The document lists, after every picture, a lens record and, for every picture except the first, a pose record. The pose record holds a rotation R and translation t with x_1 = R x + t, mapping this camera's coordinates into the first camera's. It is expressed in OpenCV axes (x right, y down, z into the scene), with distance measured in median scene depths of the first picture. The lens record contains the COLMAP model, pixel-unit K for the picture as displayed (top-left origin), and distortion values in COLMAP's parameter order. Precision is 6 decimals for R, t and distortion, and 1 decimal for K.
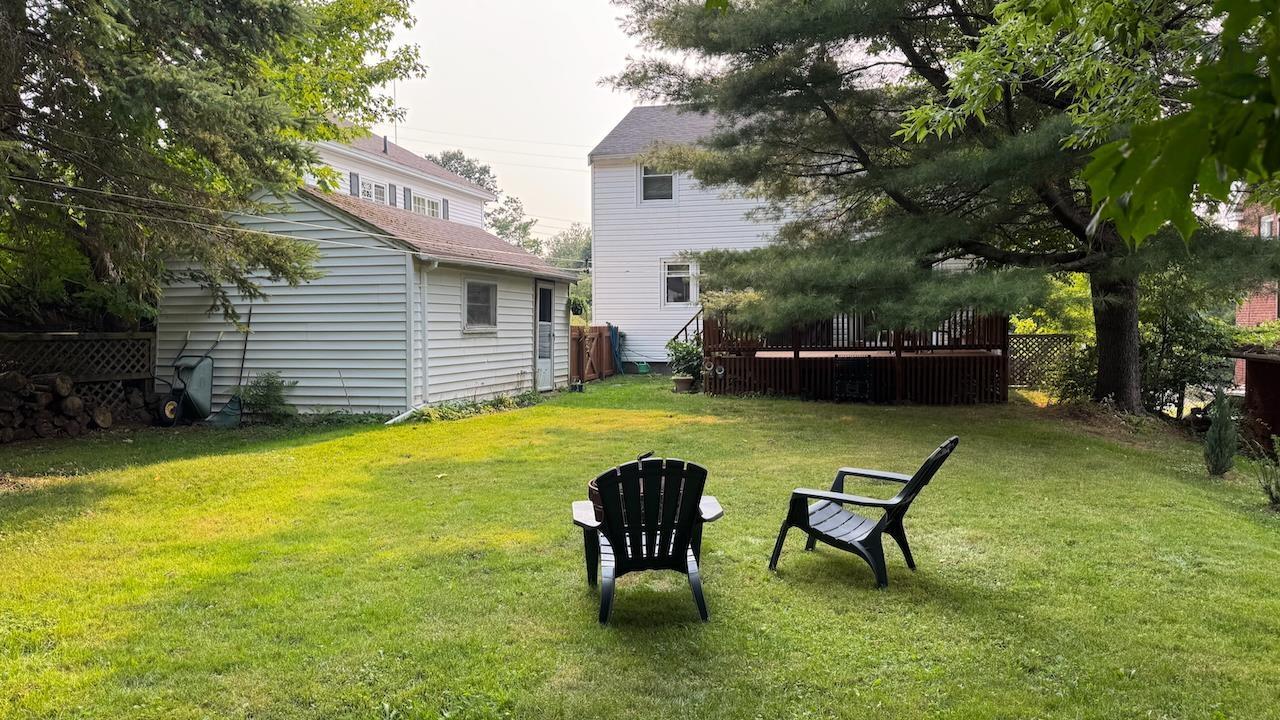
lens RADIAL K [[877.7, 0, 640.0], [0, 877.7, 360.0], [0, 0, 1]] dist [0.028637, -0.000366]
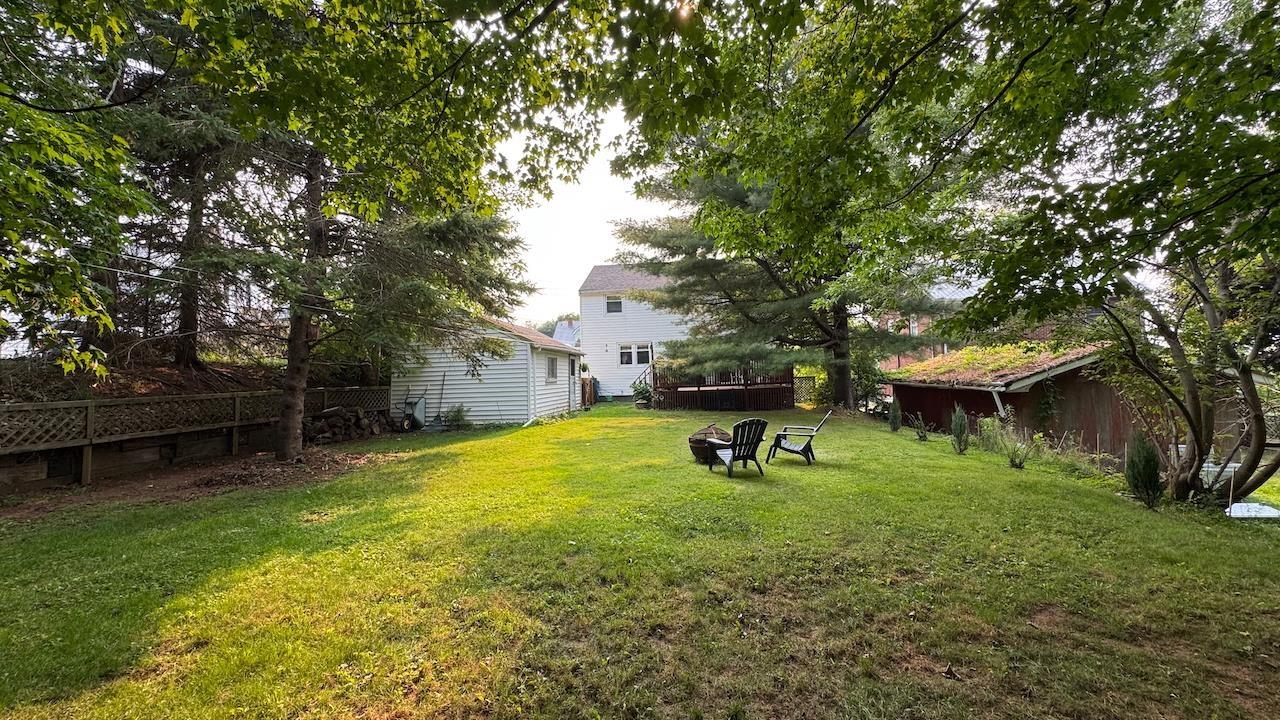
lens RADIAL K [[511.0, 0, 640.0], [0, 511.0, 360.0], [0, 0, 1]] dist [-0.000525, -0.000098]
pose [[0.983758, -0.016896, 0.178706, -0.184915], [0.029970, 0.997046, -0.070713, 0.007740], [-0.176983, 0.074920, 0.981358, -0.178790]]
